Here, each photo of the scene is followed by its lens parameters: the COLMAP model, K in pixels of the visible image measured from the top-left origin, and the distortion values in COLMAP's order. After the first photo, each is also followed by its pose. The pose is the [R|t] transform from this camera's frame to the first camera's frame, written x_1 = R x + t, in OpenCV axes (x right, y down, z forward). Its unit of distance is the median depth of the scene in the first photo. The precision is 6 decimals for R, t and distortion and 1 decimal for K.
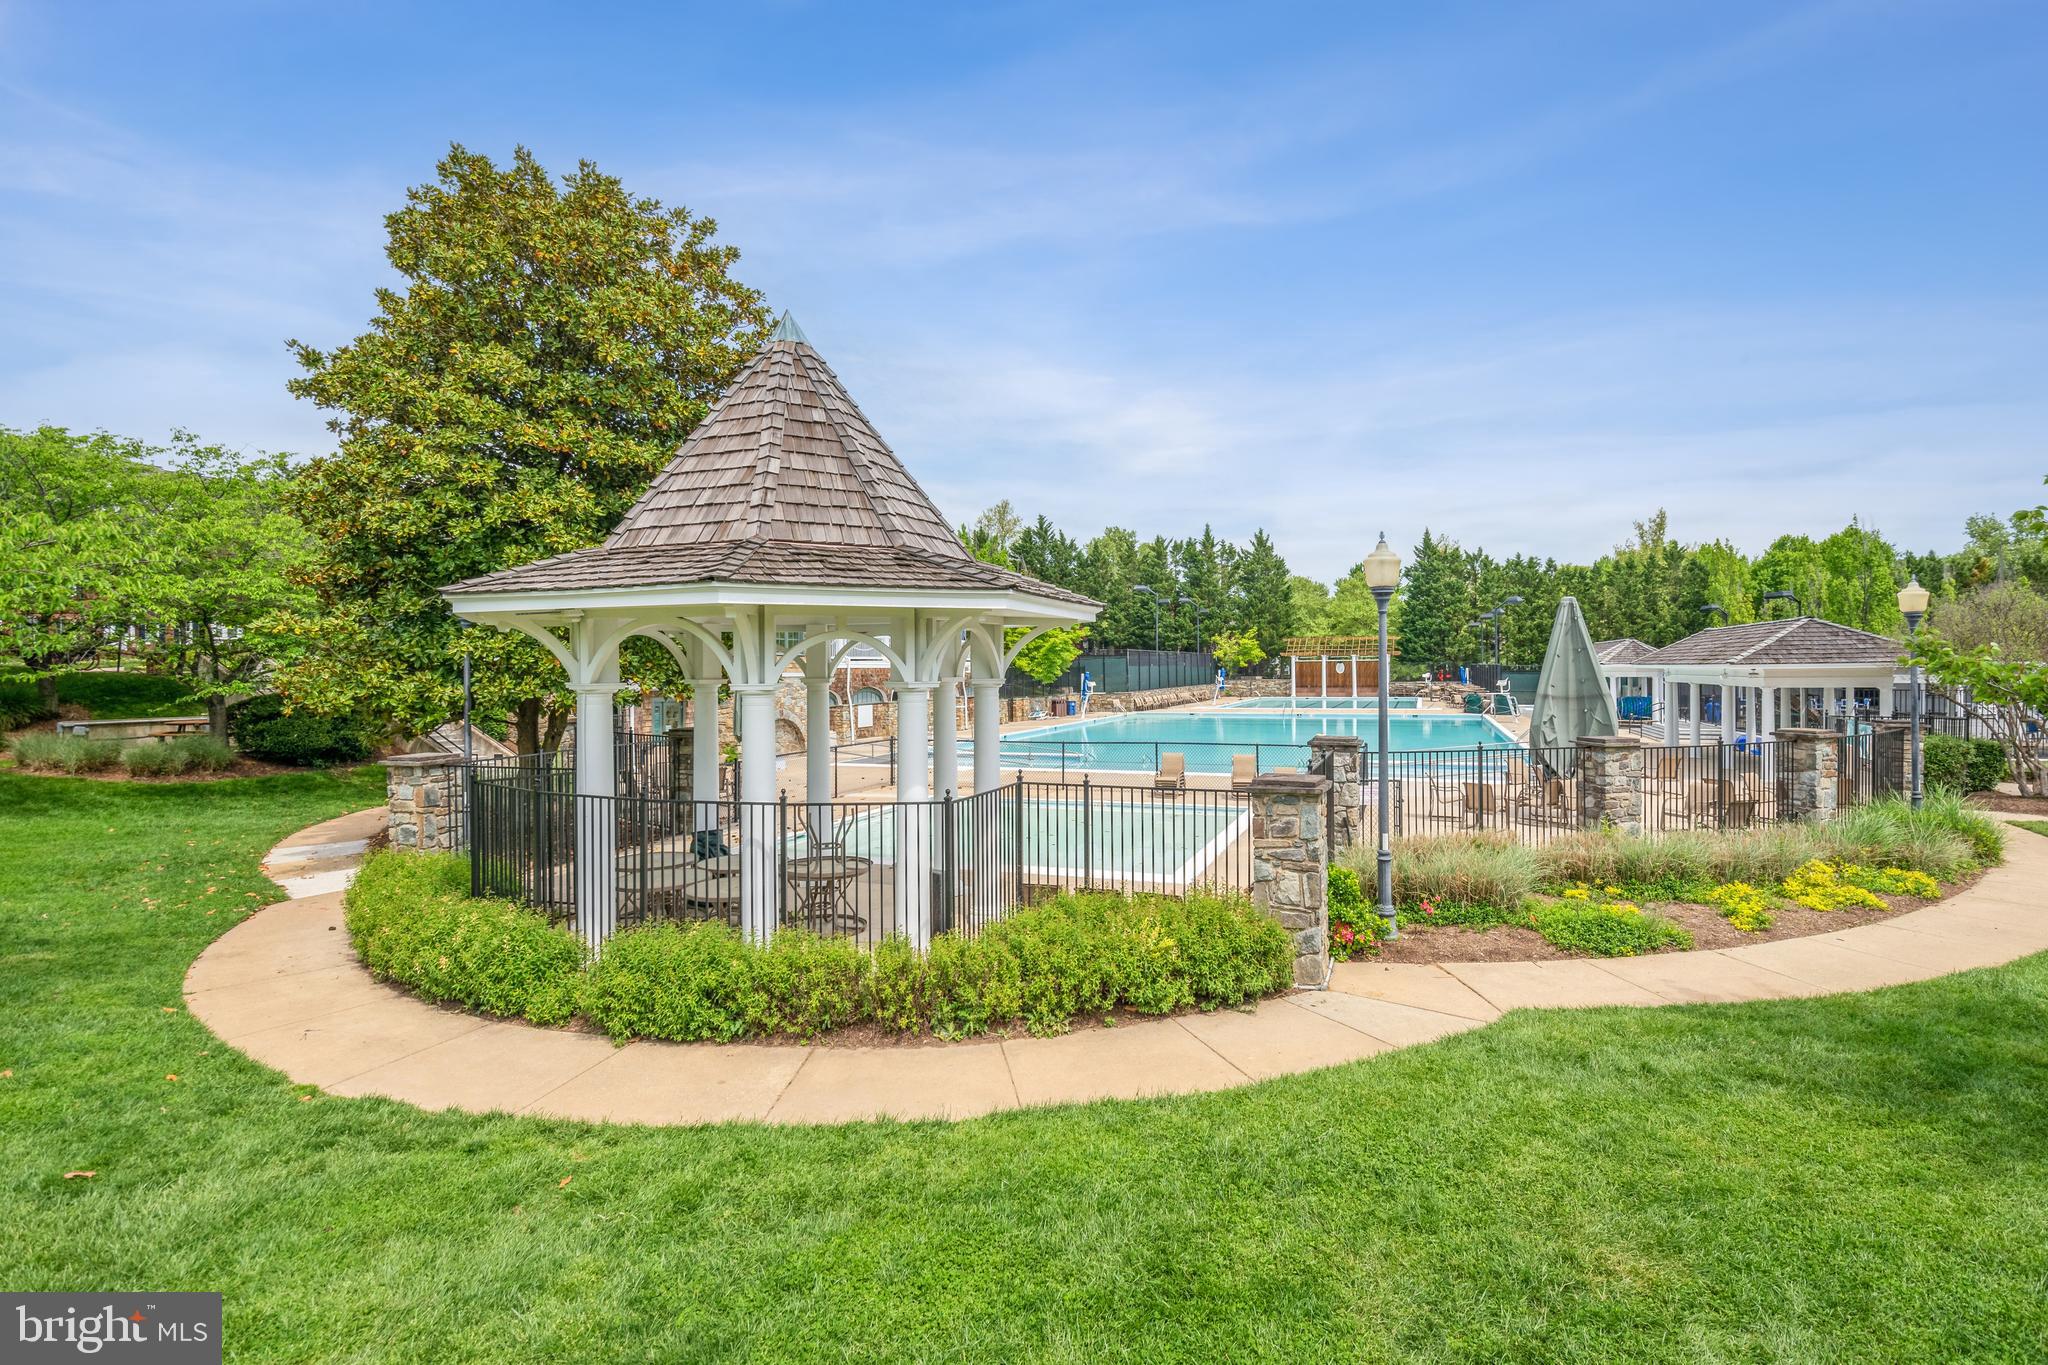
lens RADIAL K [[1094.9, 0, 1025.3], [0, 1094.9, 674.9], [0, 0, 1]] dist [0.001217, -0.000143]
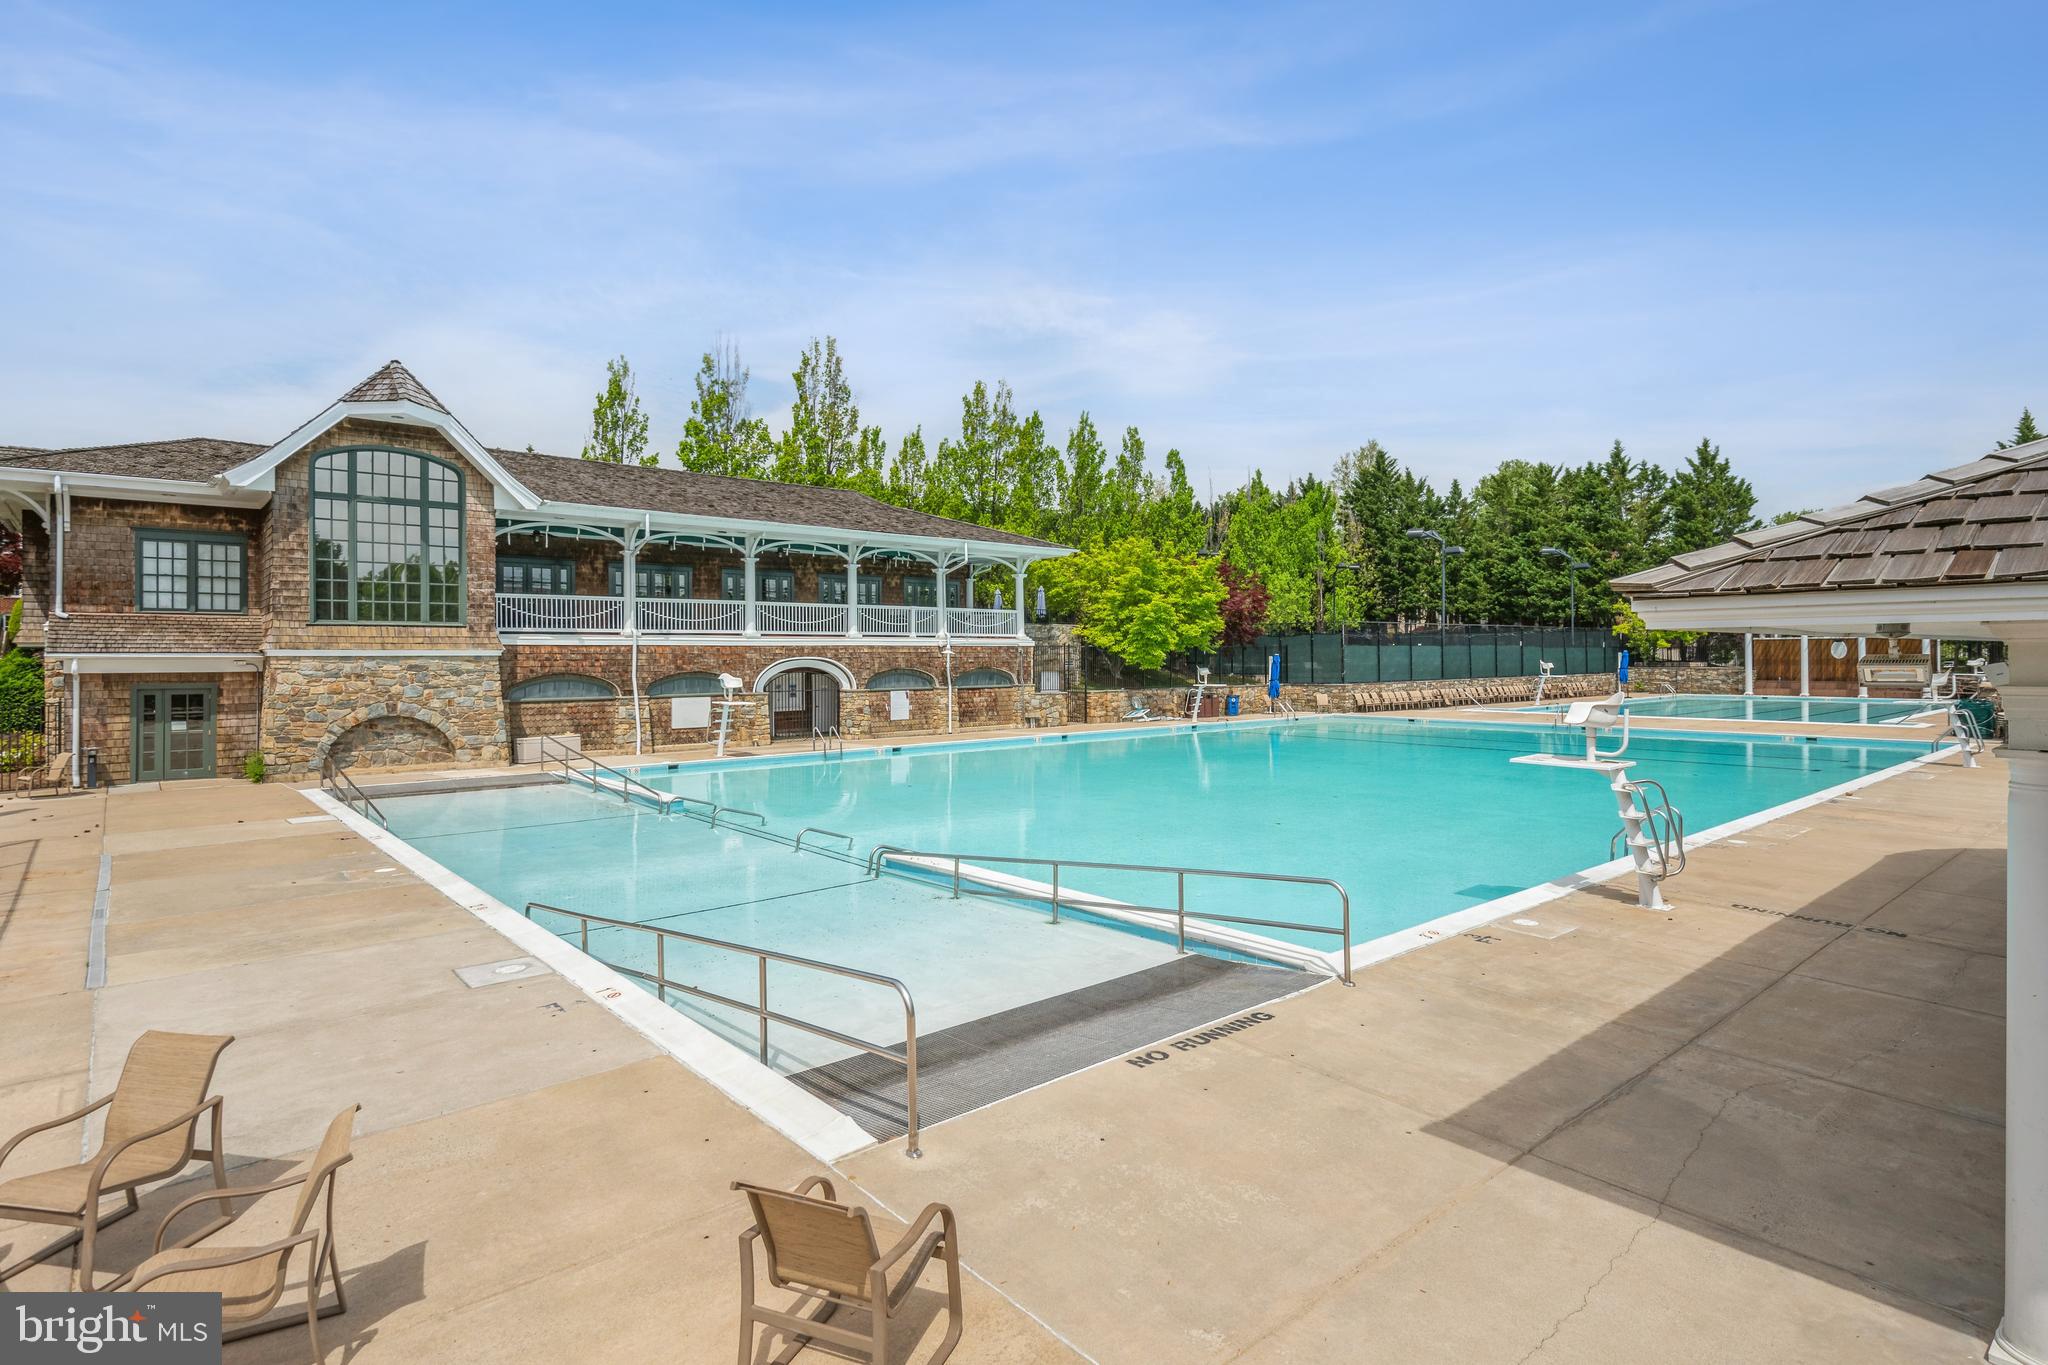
lens RADIAL K [[1094.9, 0, 1023.5], [0, 1094.9, 671.2], [0, 0, 1]] dist [0.001217, -0.000143]
pose [[0.873050, 0.012824, -0.487462, 0.182847], [-0.006725, 0.999876, 0.014260, -0.000285], [0.487585, -0.009171, 0.873028, 0.227701]]
